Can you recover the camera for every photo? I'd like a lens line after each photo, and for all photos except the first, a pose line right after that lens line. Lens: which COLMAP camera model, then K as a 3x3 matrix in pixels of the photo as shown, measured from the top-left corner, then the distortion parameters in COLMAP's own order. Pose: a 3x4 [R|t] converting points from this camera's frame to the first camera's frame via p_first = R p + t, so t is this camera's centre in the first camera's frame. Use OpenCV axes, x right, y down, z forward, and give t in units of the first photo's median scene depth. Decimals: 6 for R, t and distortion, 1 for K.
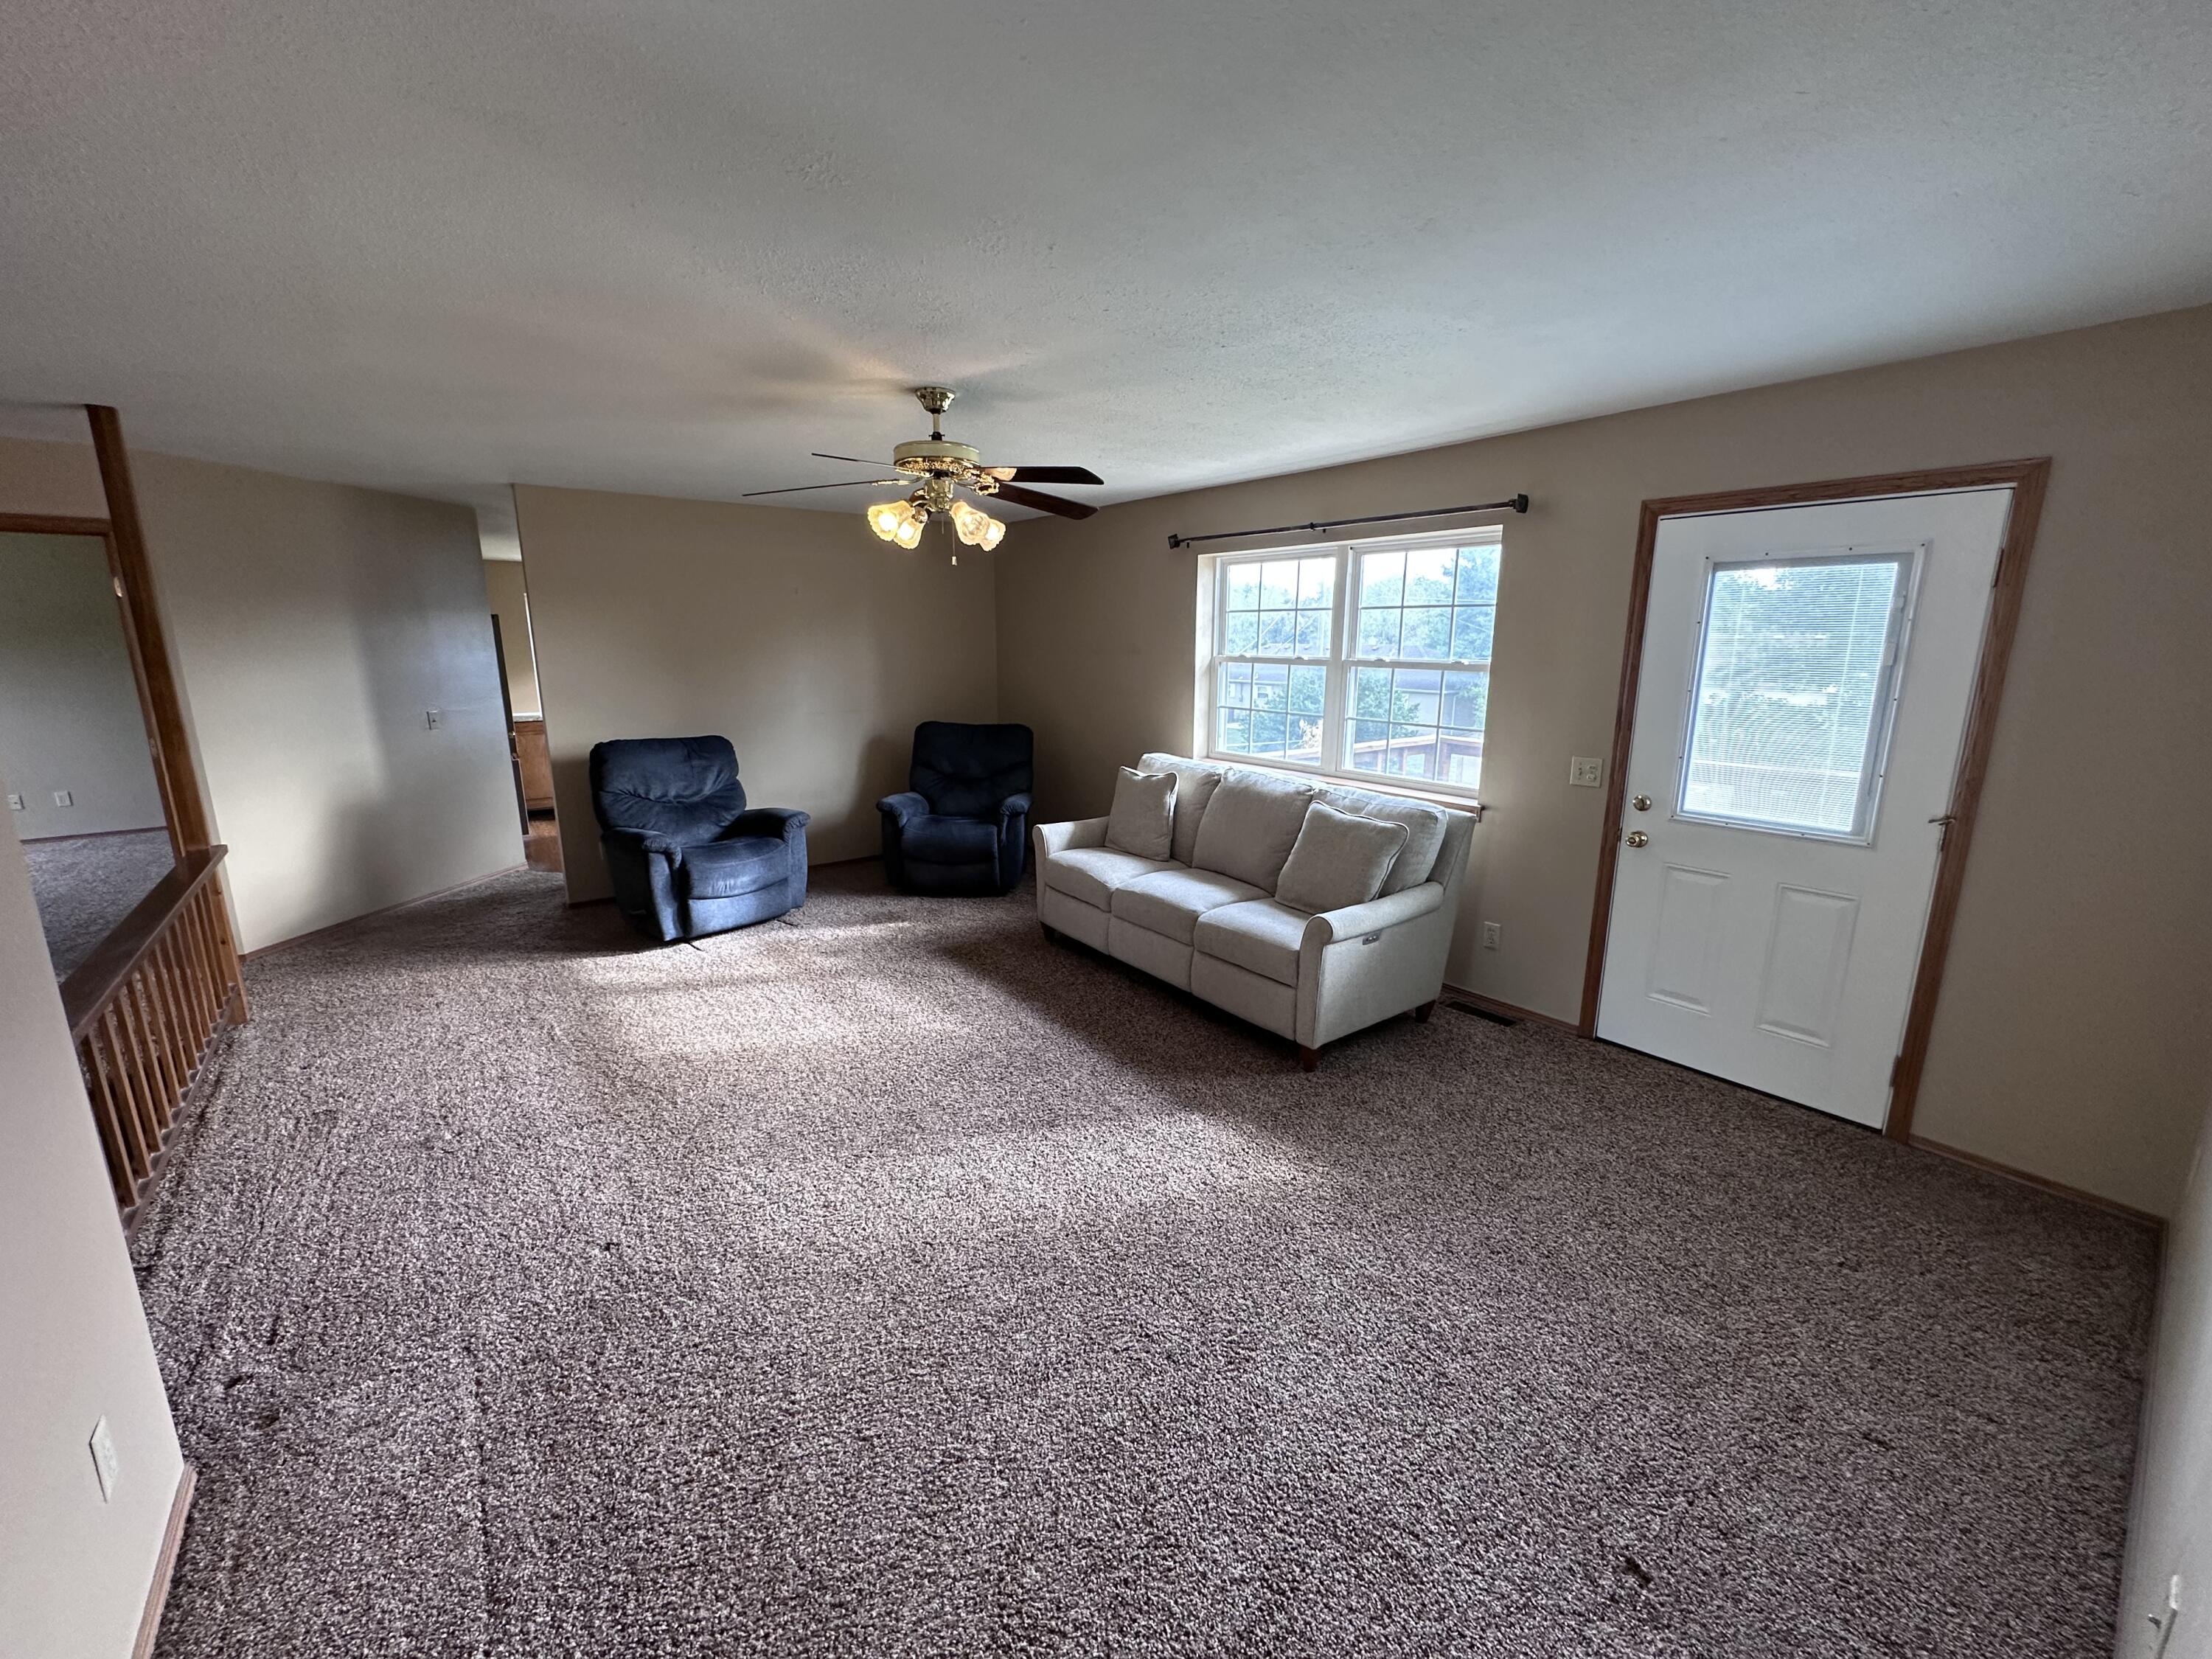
lens RADIAL K [[878.6, 0, 1108.8], [0, 878.6, 821.9], [0, 0, 1]] dist [-0.004629, -0.000446]
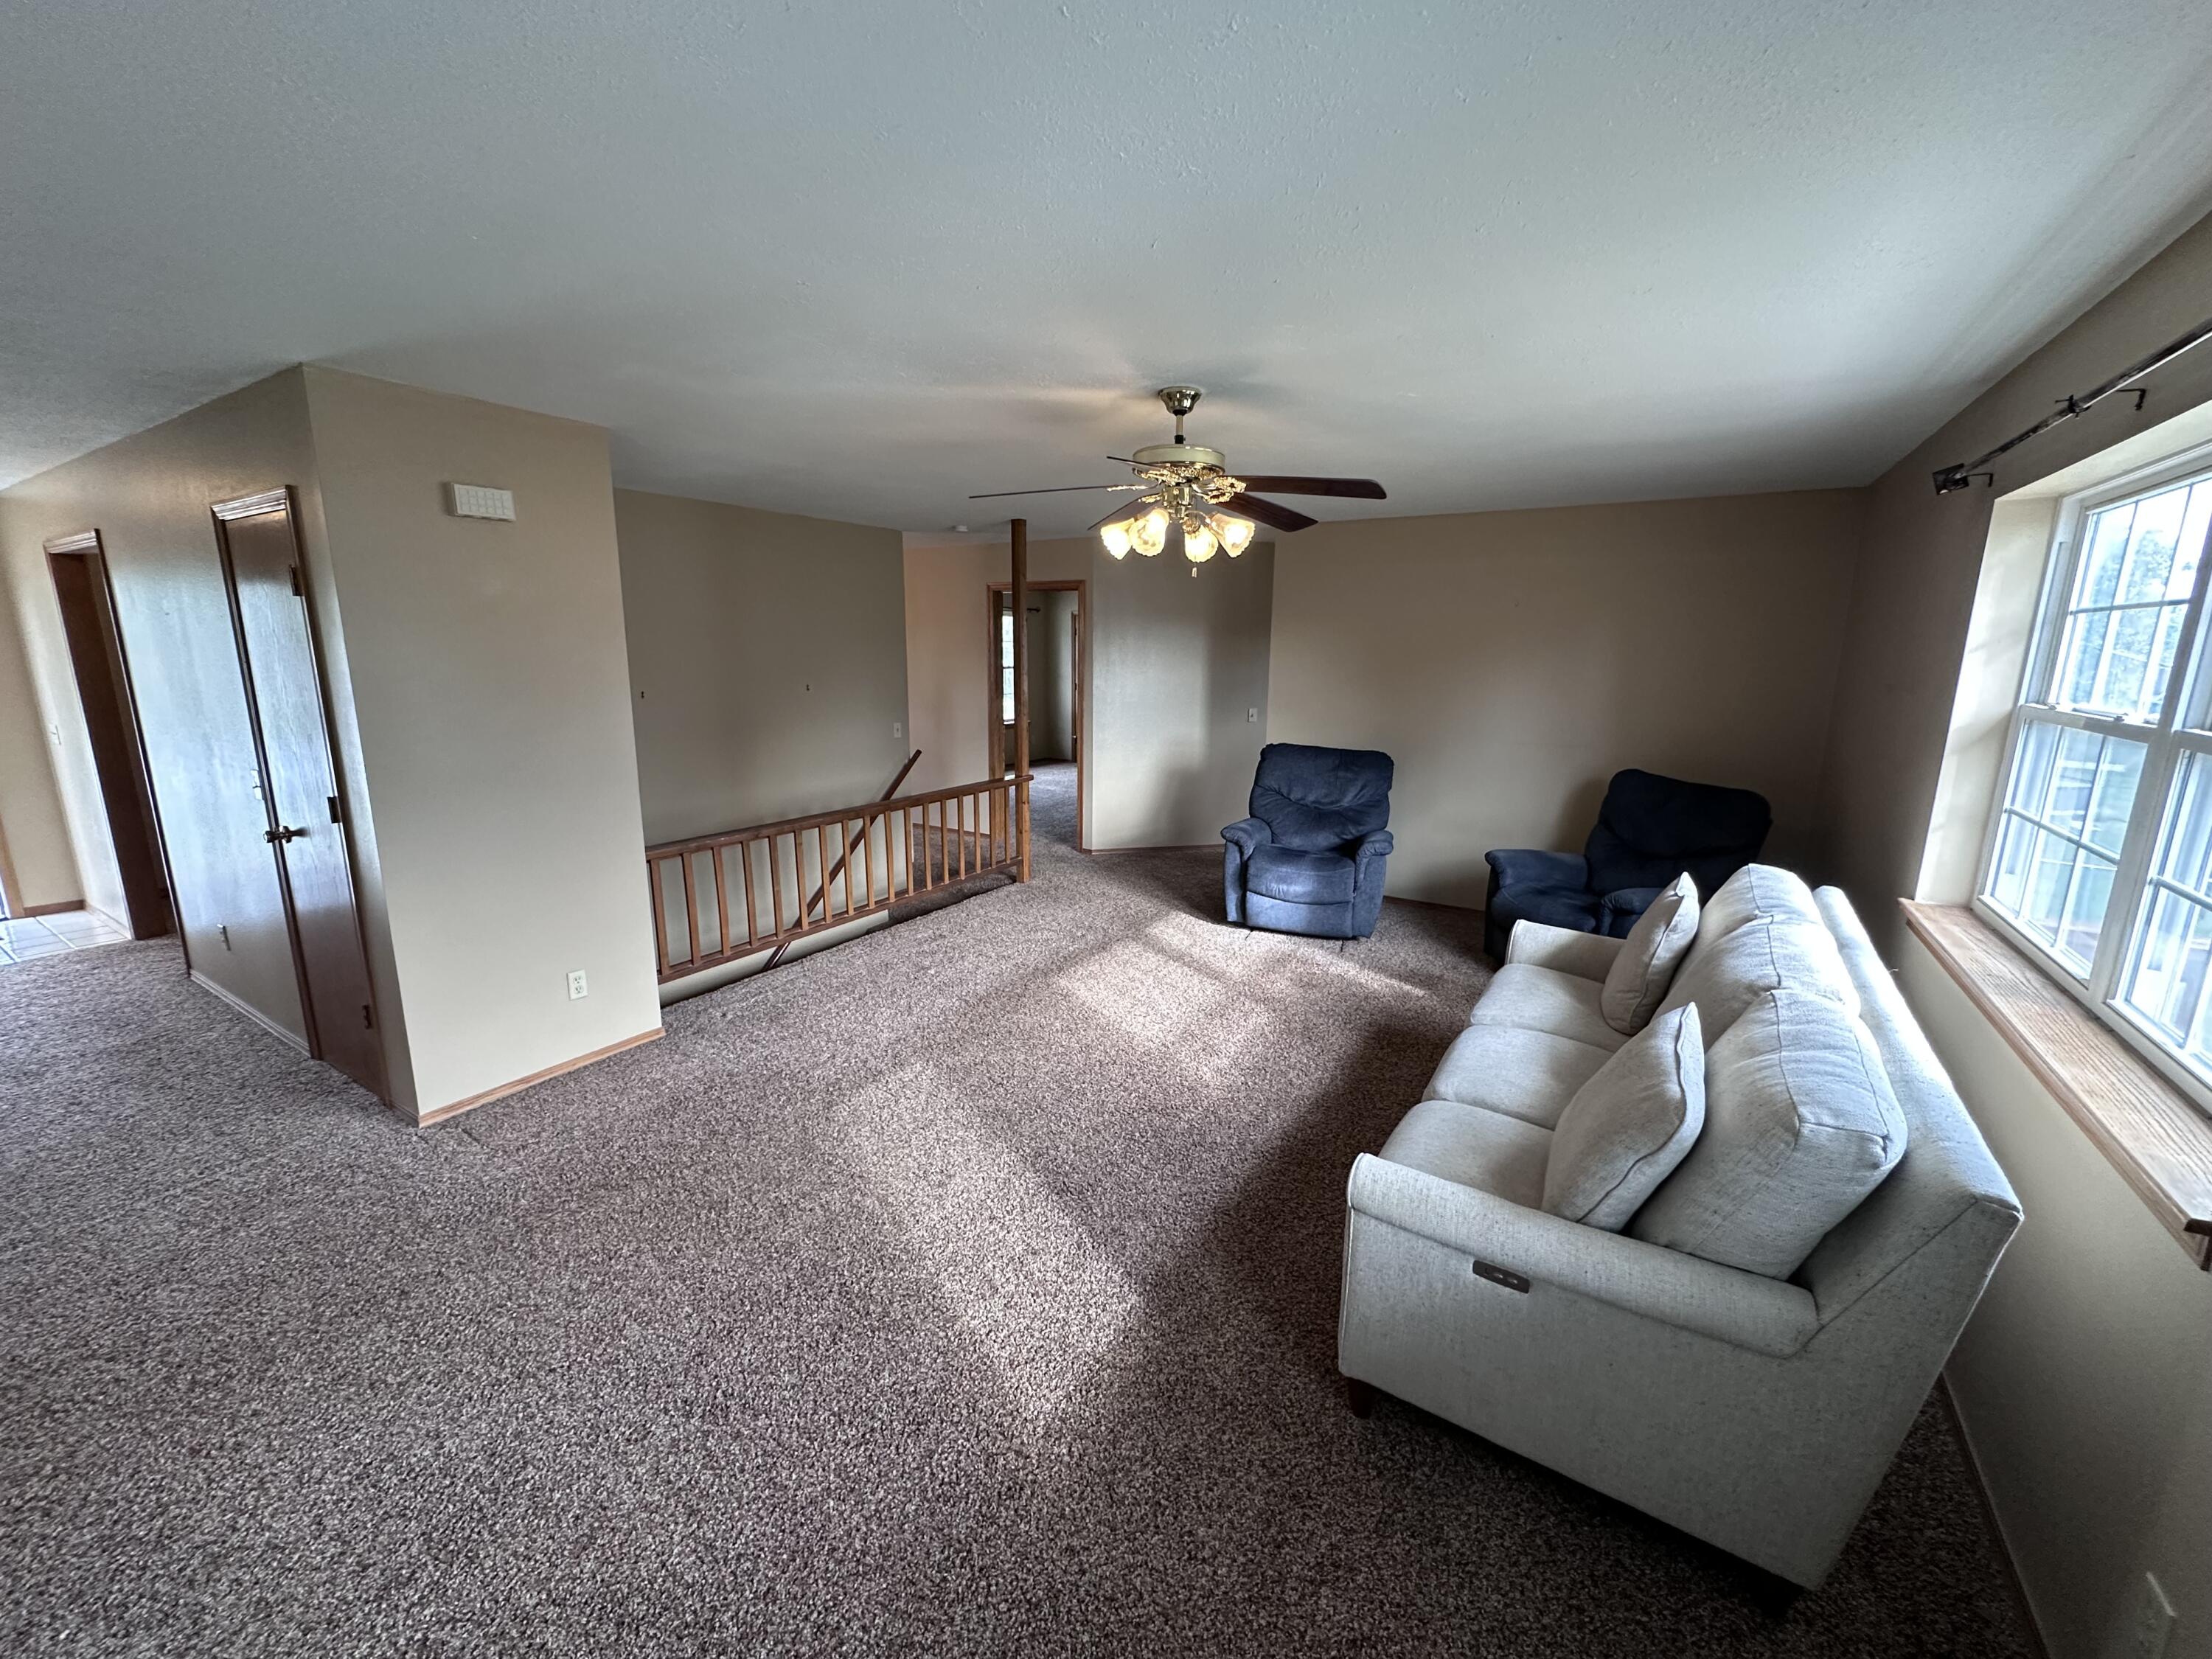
lens RADIAL K [[878.6, 0, 1113.2], [0, 878.6, 821.8], [0, 0, 1]] dist [-0.004629, -0.000446]
pose [[0.340375, 0.186428, -0.921623, 0.501110], [-0.204186, 0.971414, 0.121090, -0.102808], [0.917852, 0.146966, 0.368711, 0.463902]]
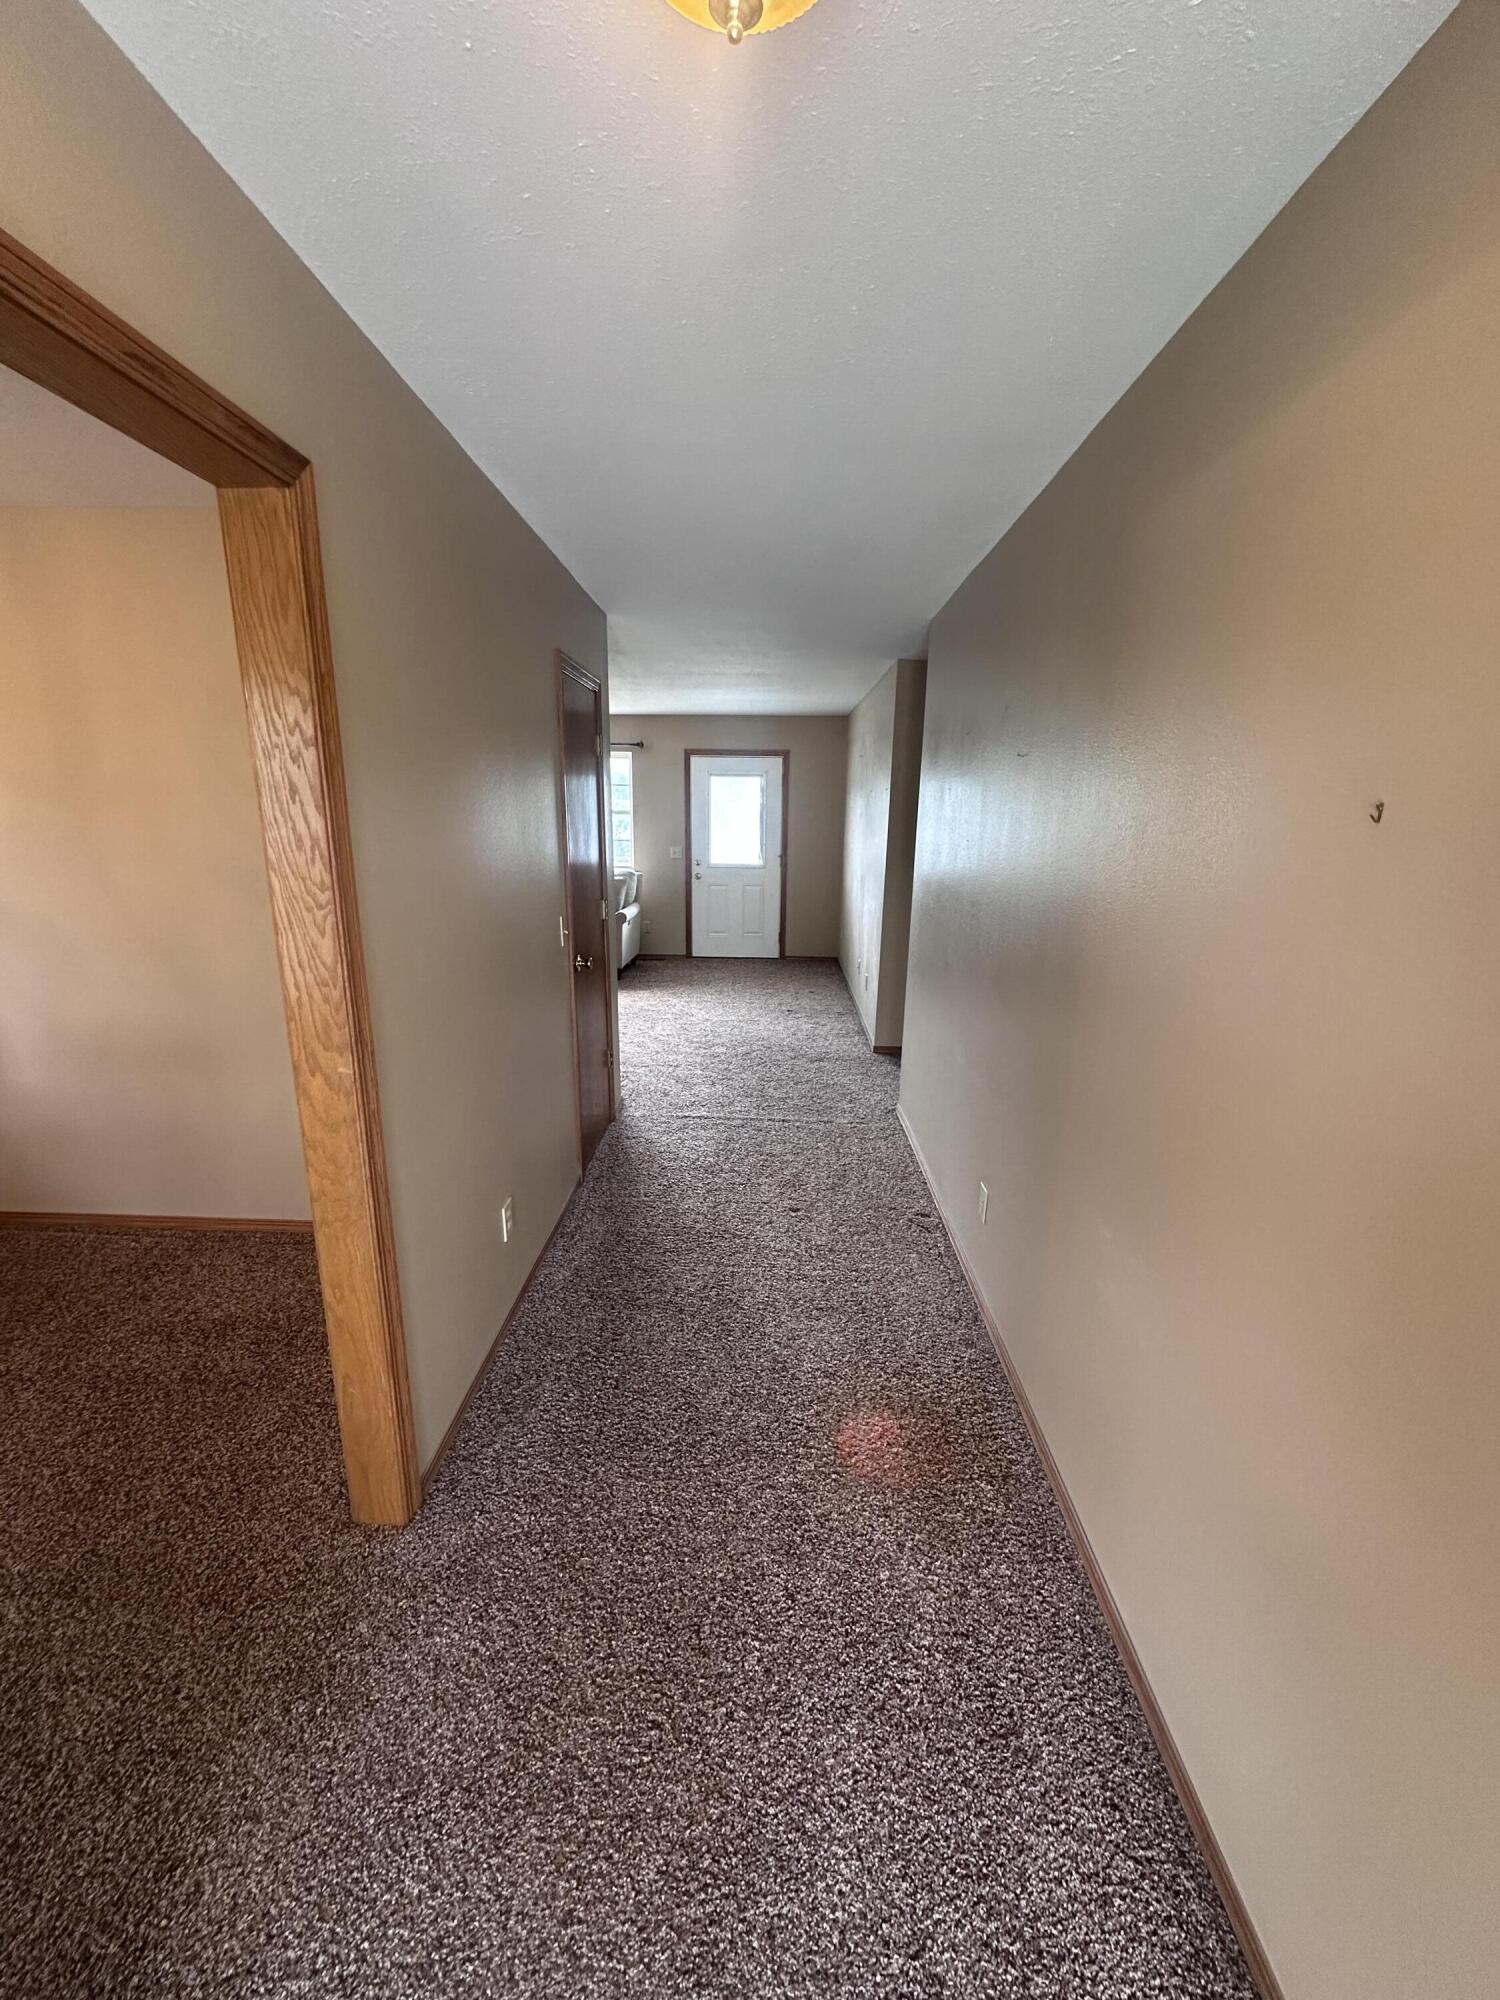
lens RADIAL K [[794.4, 0, 752.6], [0, 794.4, 1002.0], [0, 0, 1]] dist [-0.004629, -0.000446]
pose [[0.646620, -0.181996, 0.740783, -0.929412], [0.147143, 0.982642, 0.112977, 0.119482], [-0.748486, 0.035947, 0.662176, -0.577300]]
